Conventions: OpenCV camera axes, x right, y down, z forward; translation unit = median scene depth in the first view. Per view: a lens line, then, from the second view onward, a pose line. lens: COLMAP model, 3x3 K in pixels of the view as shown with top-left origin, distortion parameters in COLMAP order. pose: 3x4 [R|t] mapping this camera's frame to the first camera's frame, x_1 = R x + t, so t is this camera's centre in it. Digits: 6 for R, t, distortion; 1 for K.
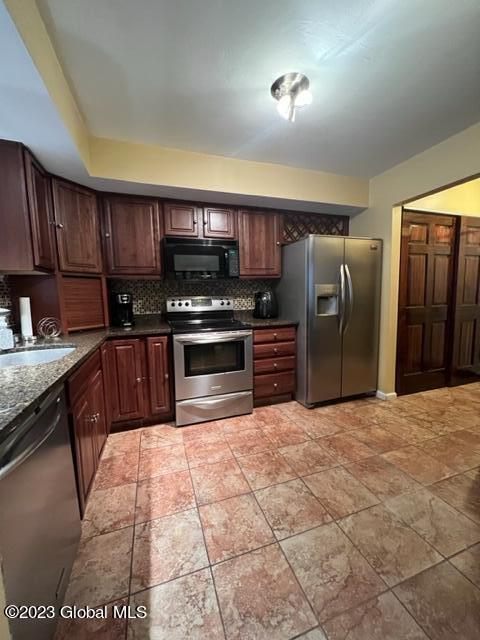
lens RADIAL K [[255.3, 0, 239.7], [0, 255.3, 321.1], [0, 0, 1]] dist [-0.002979, -0.000344]
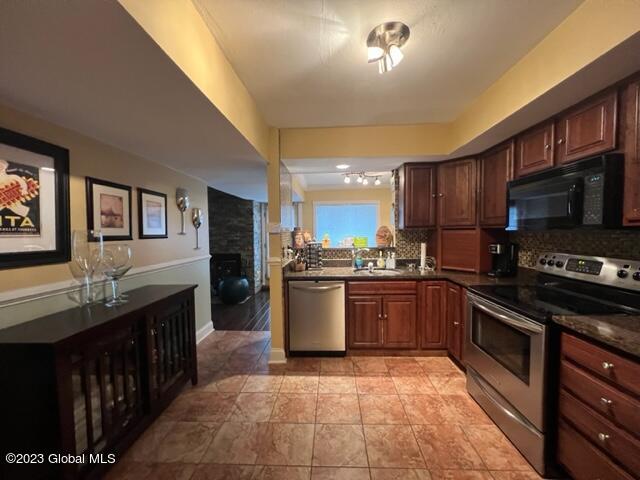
lens RADIAL K [[255.3, 0, 320.1], [0, 255.3, 240.1], [0, 0, 1]] dist [-0.002979, -0.000344]
pose [[-0.369156, 0.059279, -0.927475, 1.030143], [-0.076509, 0.992638, 0.093896, -0.231523], [0.926213, 0.105622, -0.361902, 1.035081]]
